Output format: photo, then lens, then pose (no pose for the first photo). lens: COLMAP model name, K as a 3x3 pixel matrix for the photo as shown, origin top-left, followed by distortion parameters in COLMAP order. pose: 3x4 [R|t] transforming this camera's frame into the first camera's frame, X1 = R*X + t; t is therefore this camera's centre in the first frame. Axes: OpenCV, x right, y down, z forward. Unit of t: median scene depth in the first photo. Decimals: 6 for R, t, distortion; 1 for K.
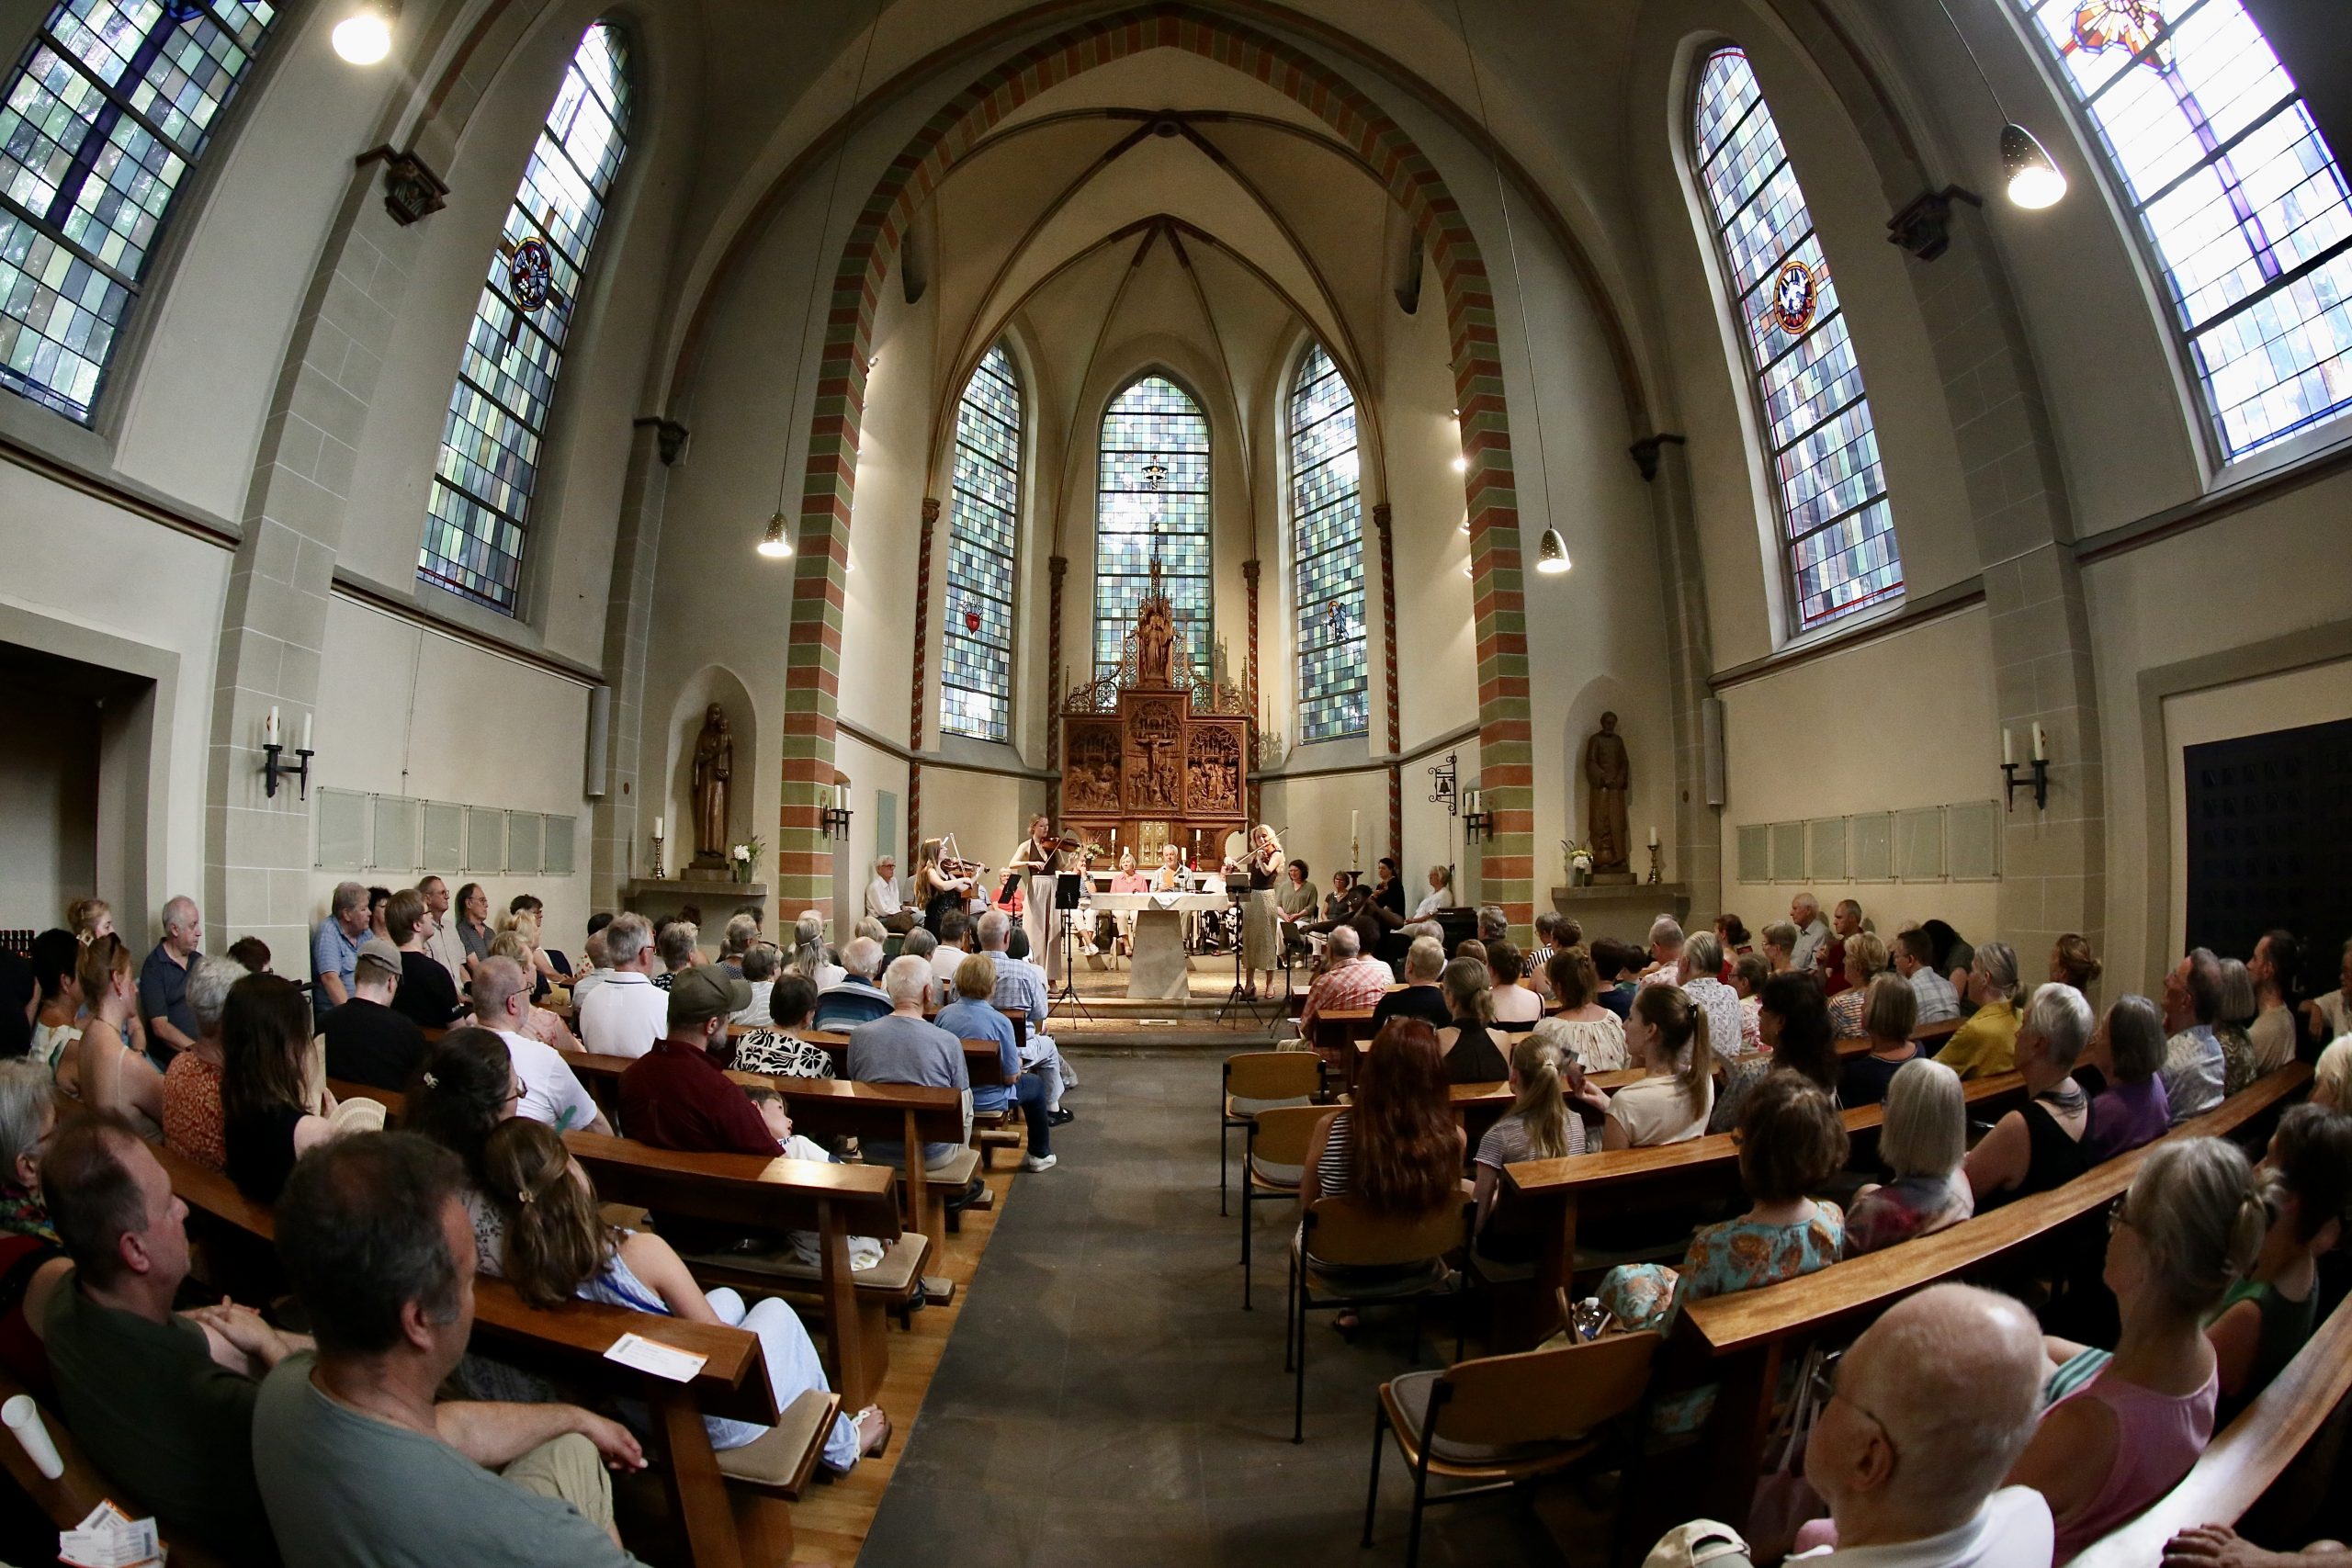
lens RADIAL K [[1008.8, 0, 1171.6], [0, 1008.8, 774.6], [0, 0, 1]] dist [-0.343764, 0.126712]
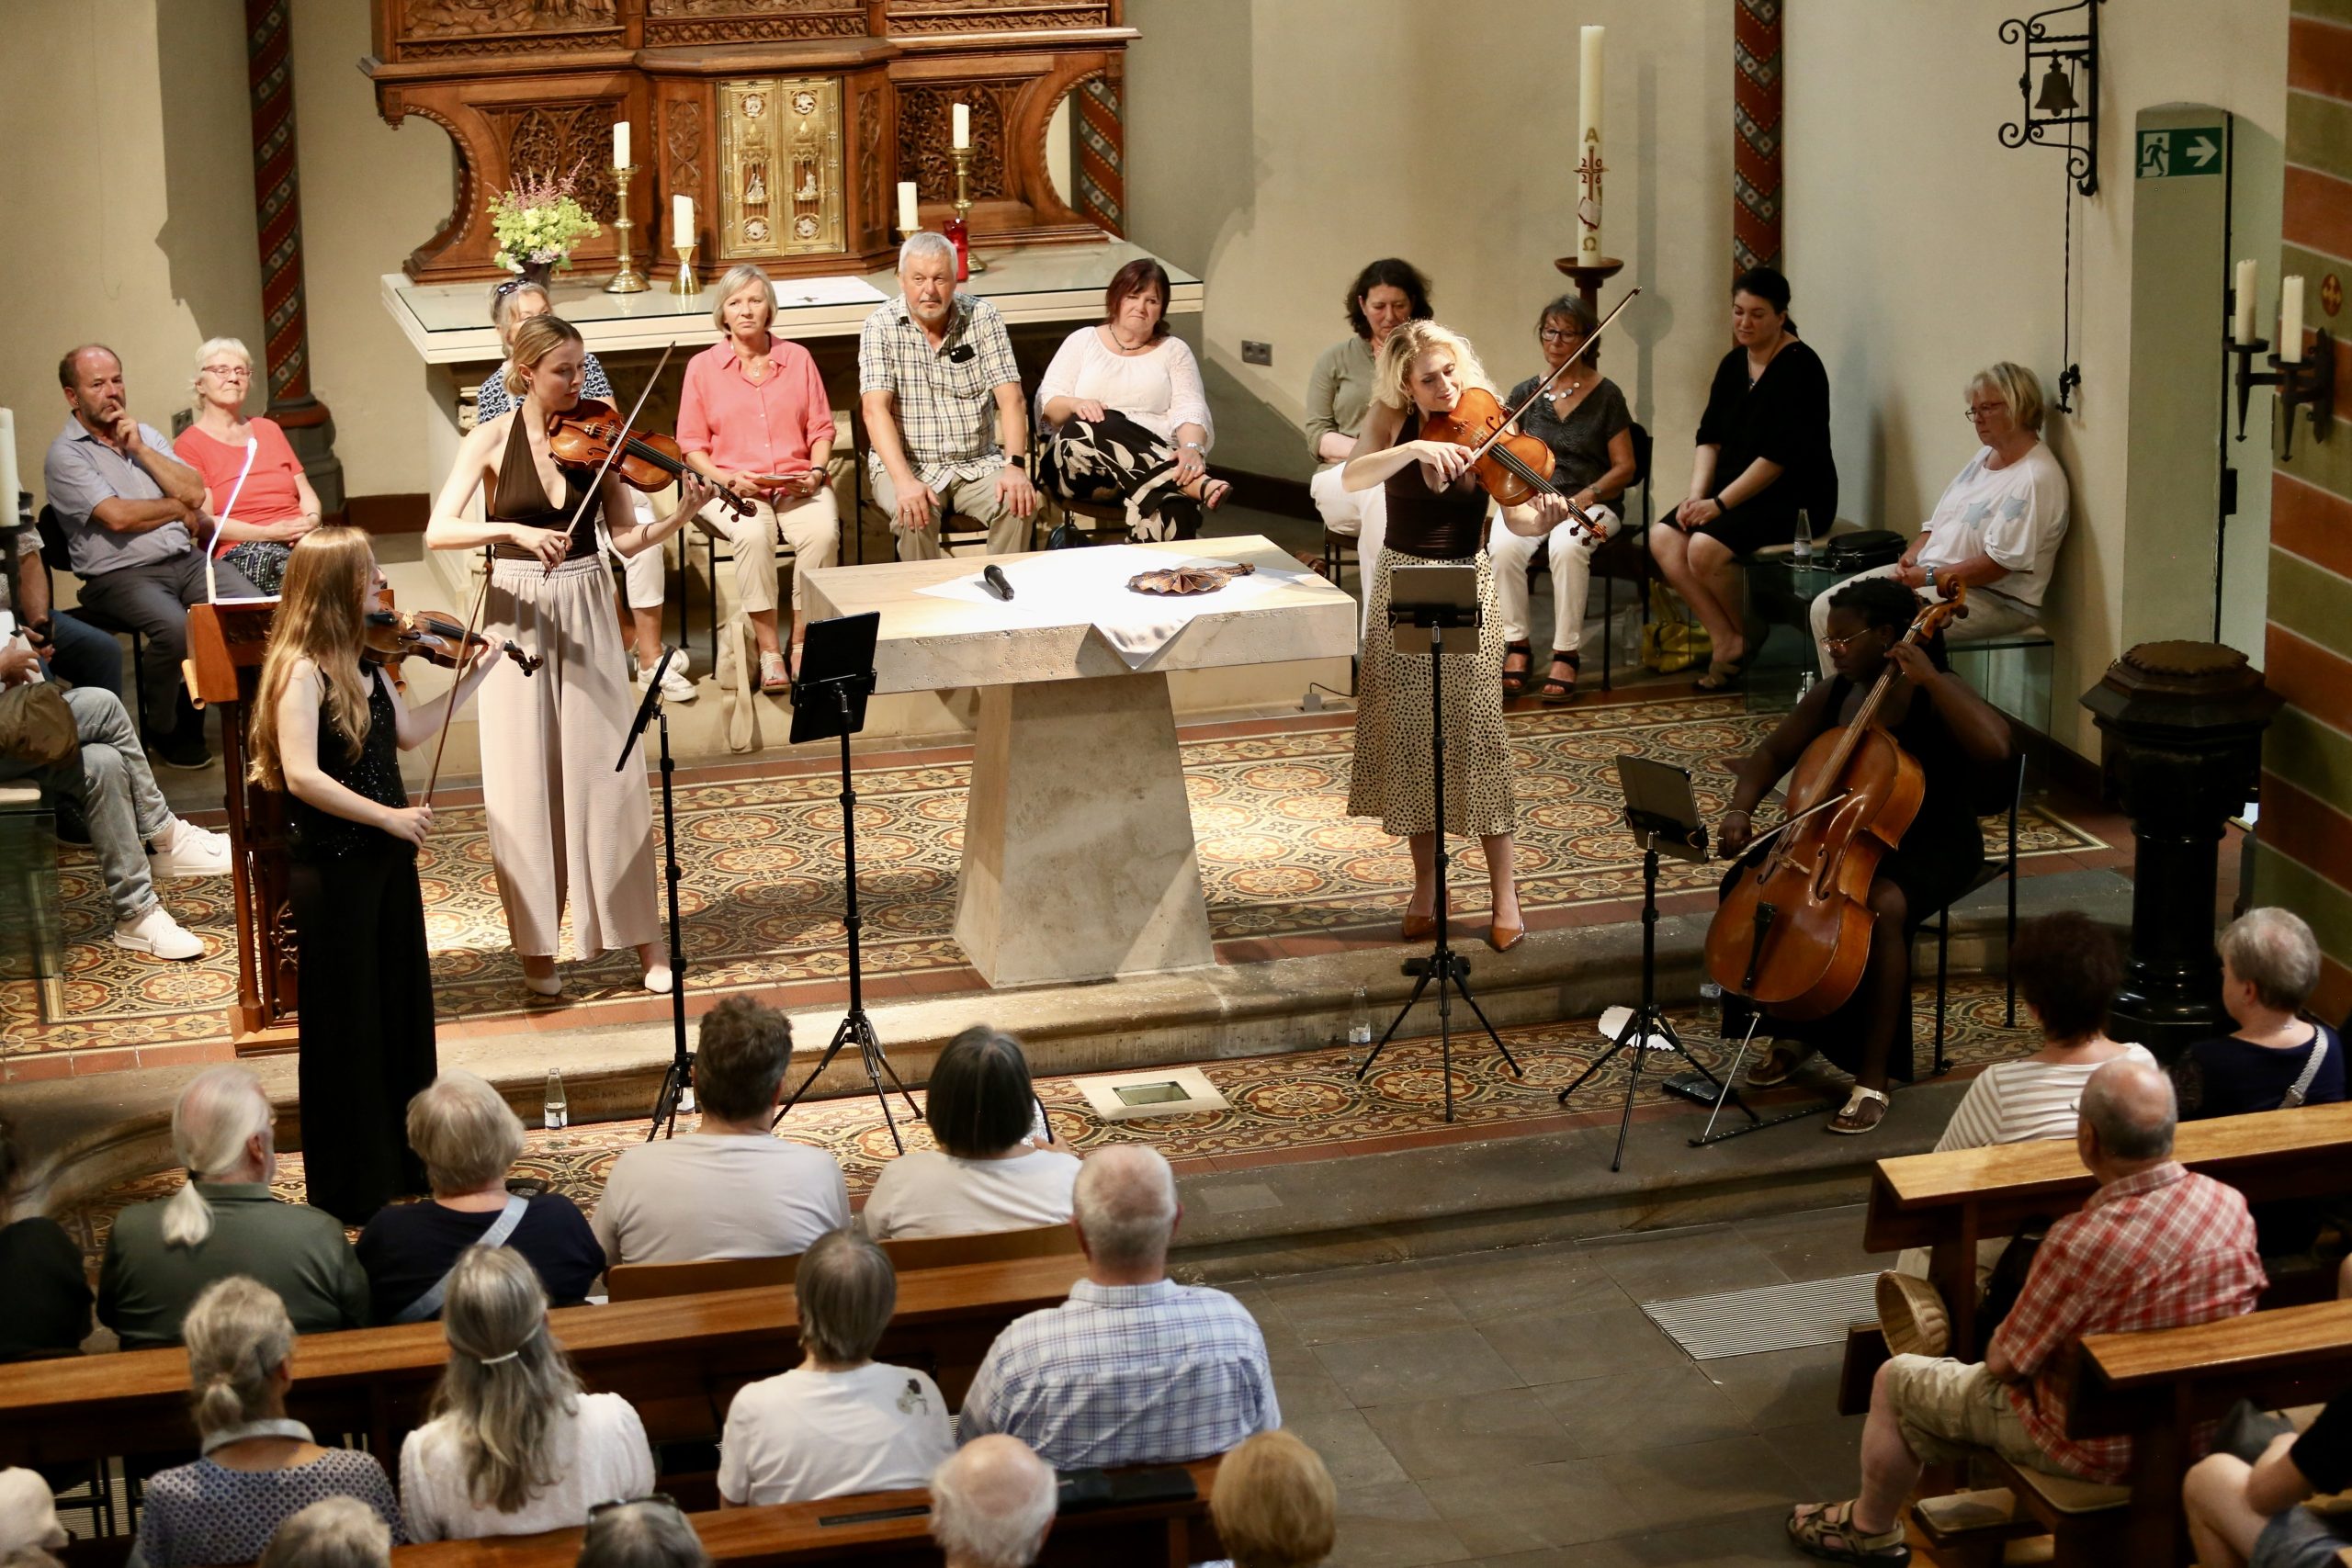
lens RADIAL K [[4815.7, 0, 1169.9], [0, 4815.7, 779.2], [0, 0, 1]] dist [-0.338982, 0.376429]
pose [[0.970873, -0.082579, 0.224916, -0.192429], [-0.001839, 0.936132, 0.351643, -0.194385], [-0.239589, -0.341814, 0.908713, -0.130812]]
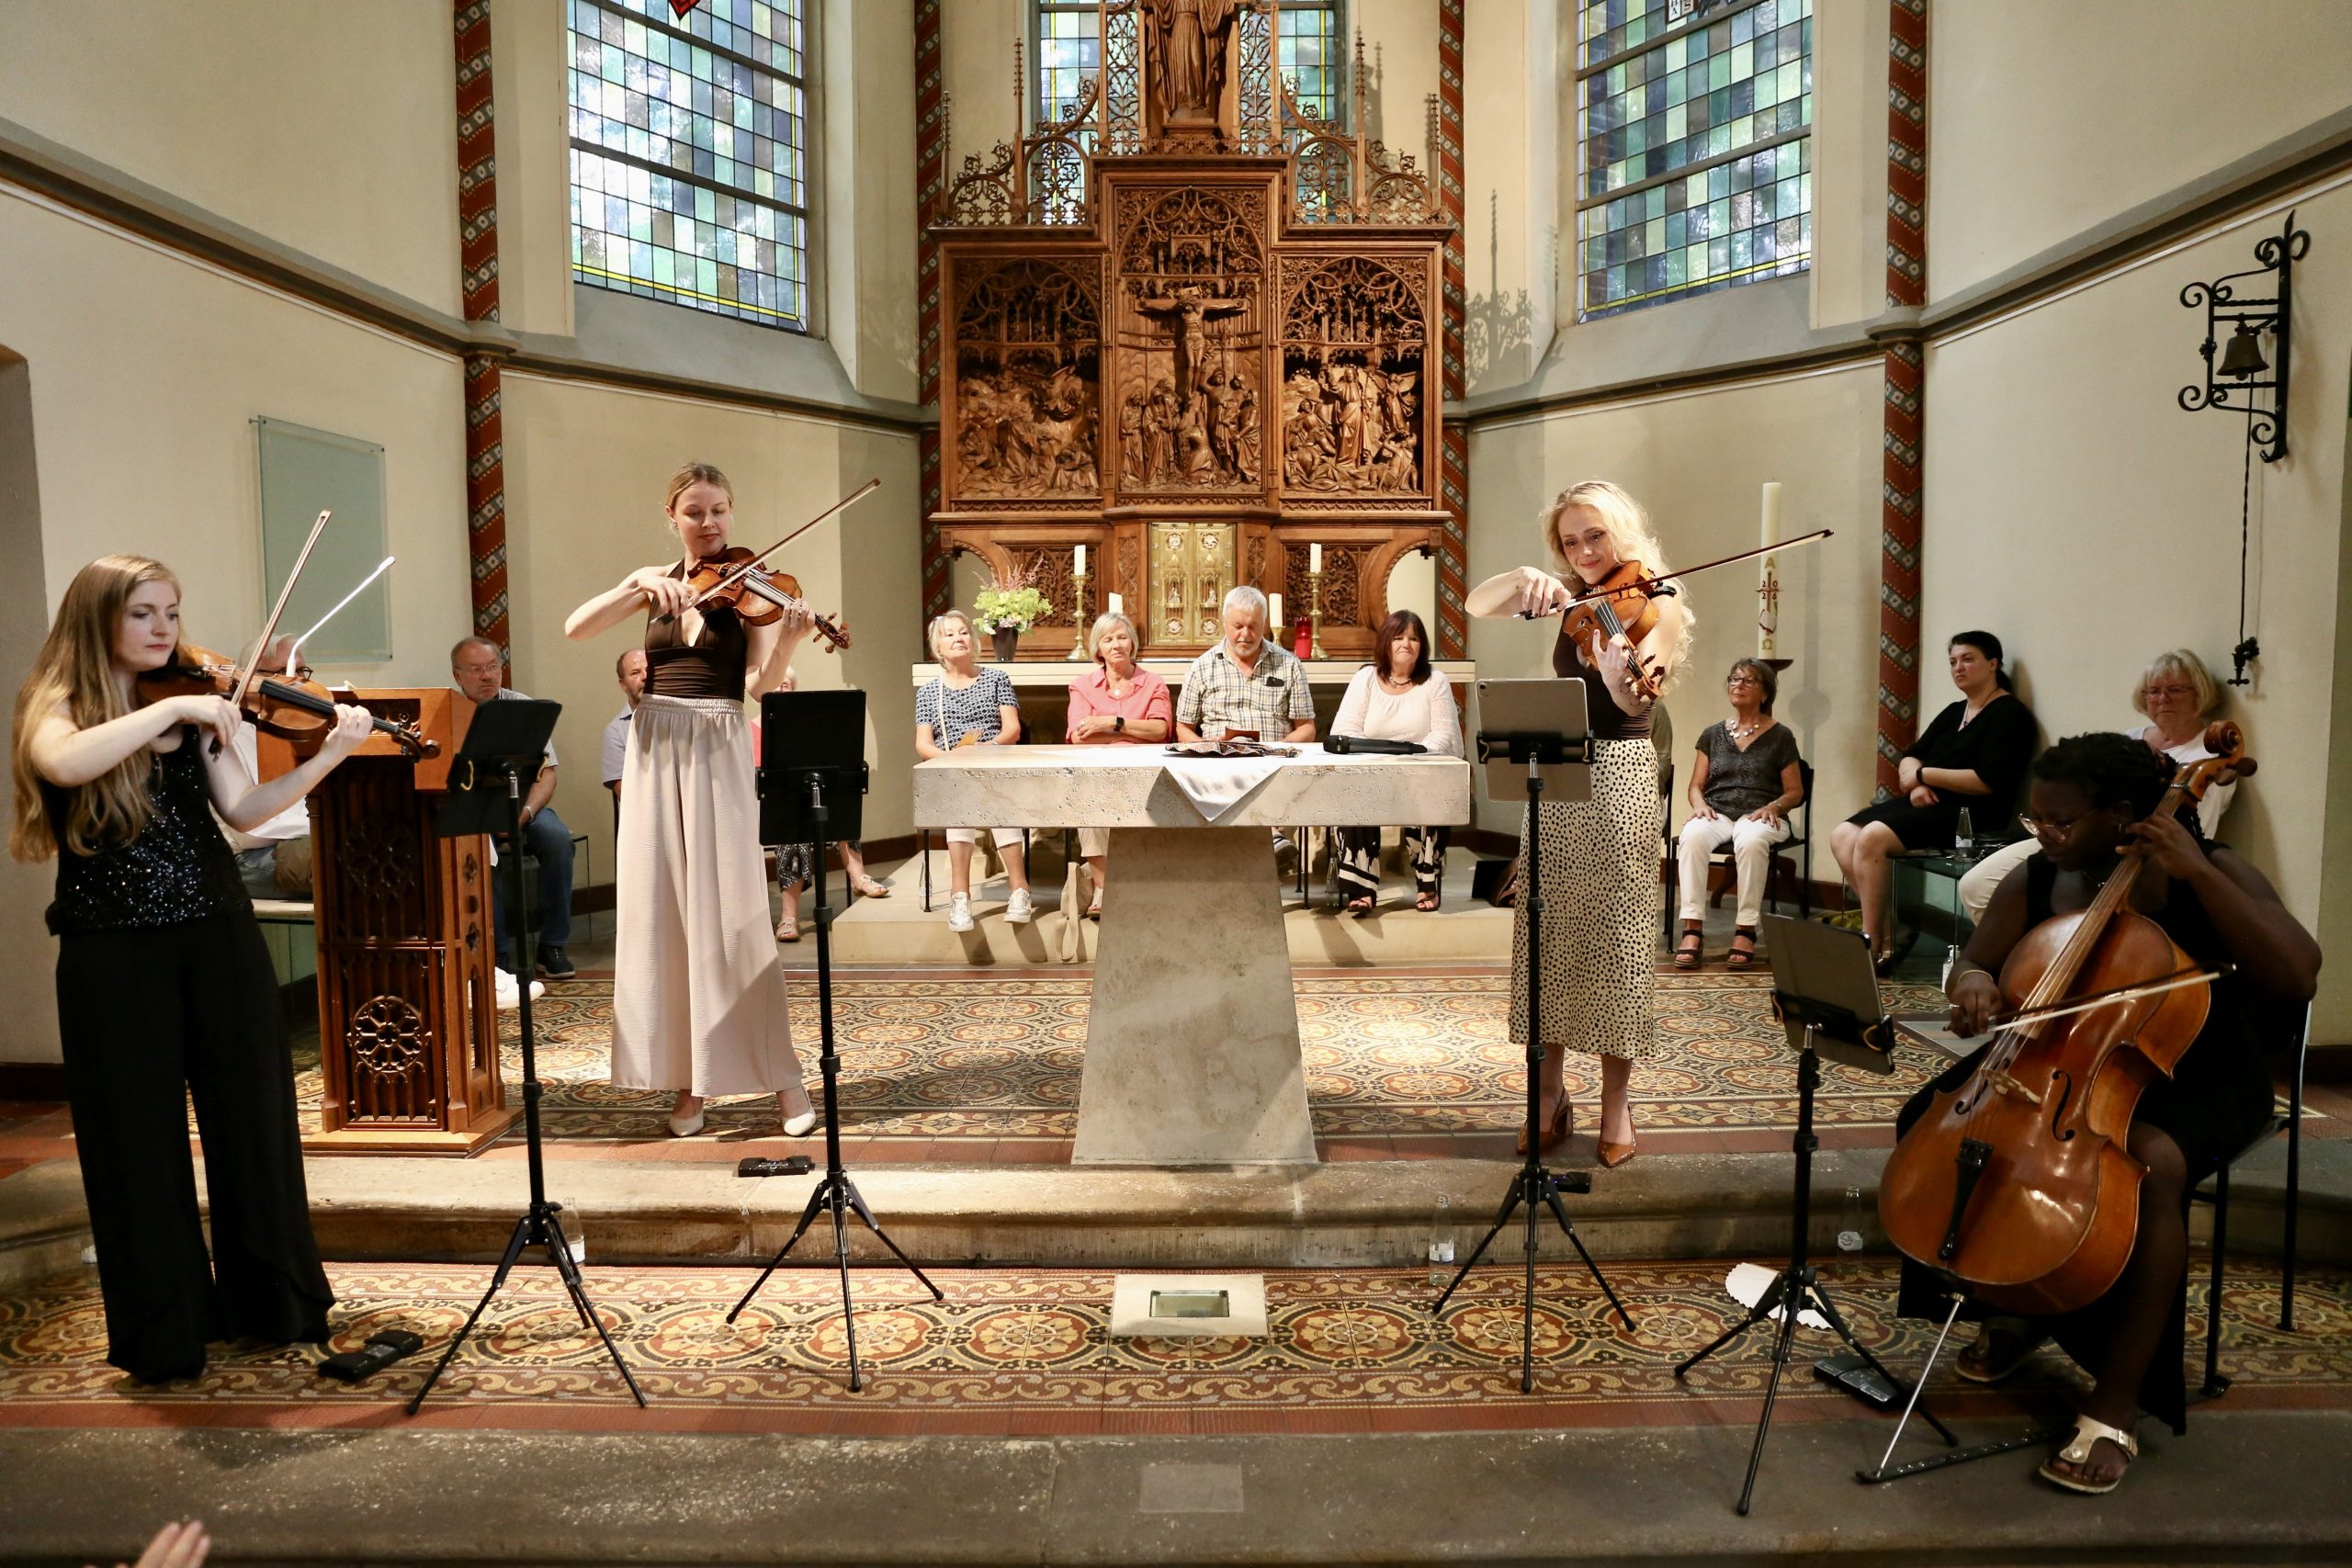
lens RADIAL K [[1614.3, 0, 1180.2], [0, 1614.3, 788.6], [0, 0, 1]] dist [-0.107428, 0.087010]
pose [[0.999149, -0.009069, -0.040245, 0.000645], [0.016068, 0.984052, 0.177156, 0.036378], [0.037997, -0.177652, 0.983360, 0.398474]]
